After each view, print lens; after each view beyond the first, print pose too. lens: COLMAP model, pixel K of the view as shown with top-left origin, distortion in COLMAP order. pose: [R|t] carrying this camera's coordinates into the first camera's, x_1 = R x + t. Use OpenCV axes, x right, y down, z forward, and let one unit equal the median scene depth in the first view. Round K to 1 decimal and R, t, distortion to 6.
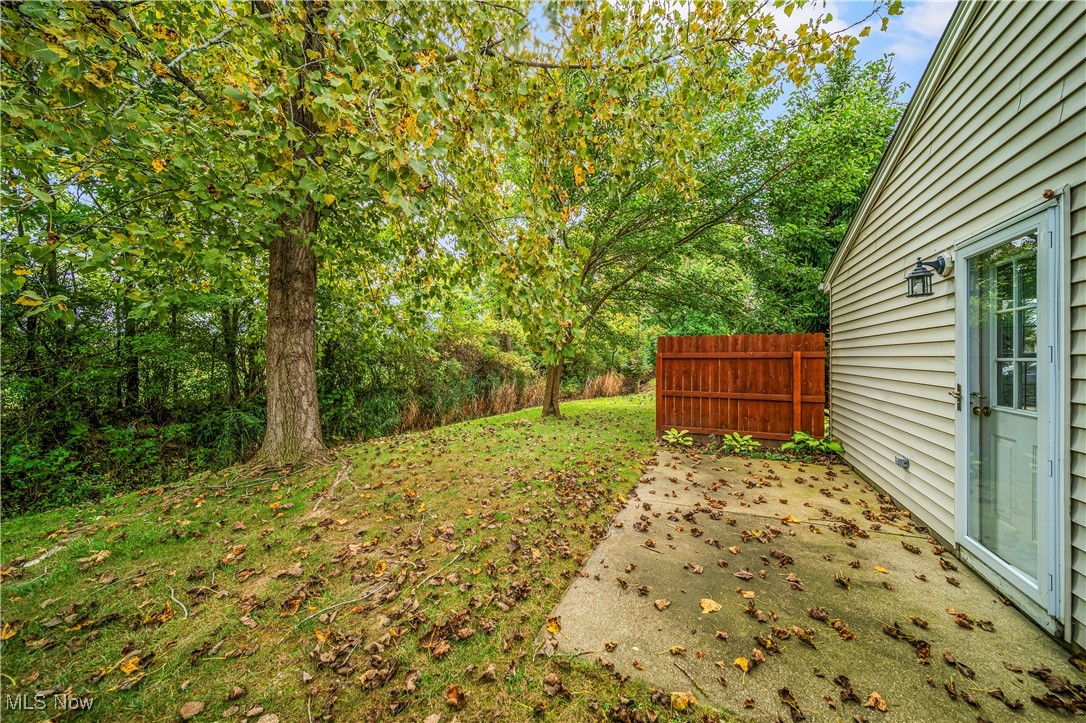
lens RADIAL K [[378.5, 0, 543.6], [0, 378.5, 365.5], [0, 0, 1]] dist [0.000989, -0.000021]
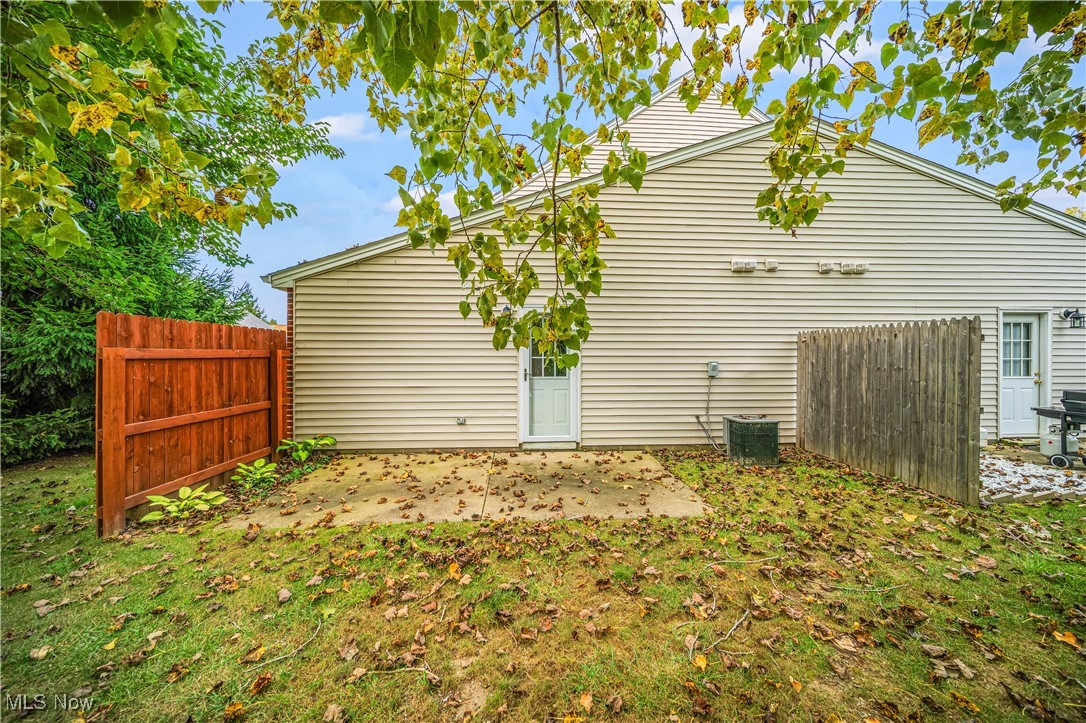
lens RADIAL K [[378.5, 0, 543.6], [0, 378.5, 365.5], [0, 0, 1]] dist [0.000989, -0.000021]
pose [[-0.464665, -0.017013, 0.885323, -0.440814], [0.021107, 0.999319, 0.030281, -0.016955], [-0.885235, 0.032757, -0.463989, 0.948414]]
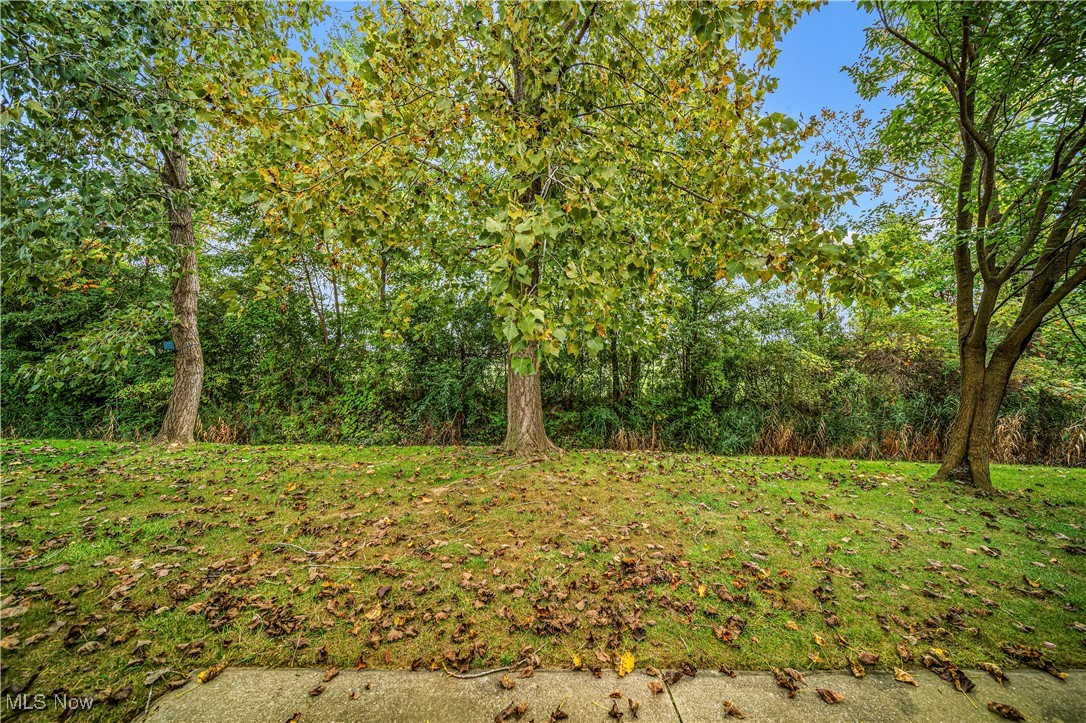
lens RADIAL K [[378.5, 0, 543.6], [0, 378.5, 365.5], [0, 0, 1]] dist [0.000989, -0.000021]
pose [[0.425122, 0.005291, -0.905120, 0.434968], [-0.026906, 0.999615, -0.006794, -0.009694], [0.904736, 0.027241, 0.425101, 0.505662]]
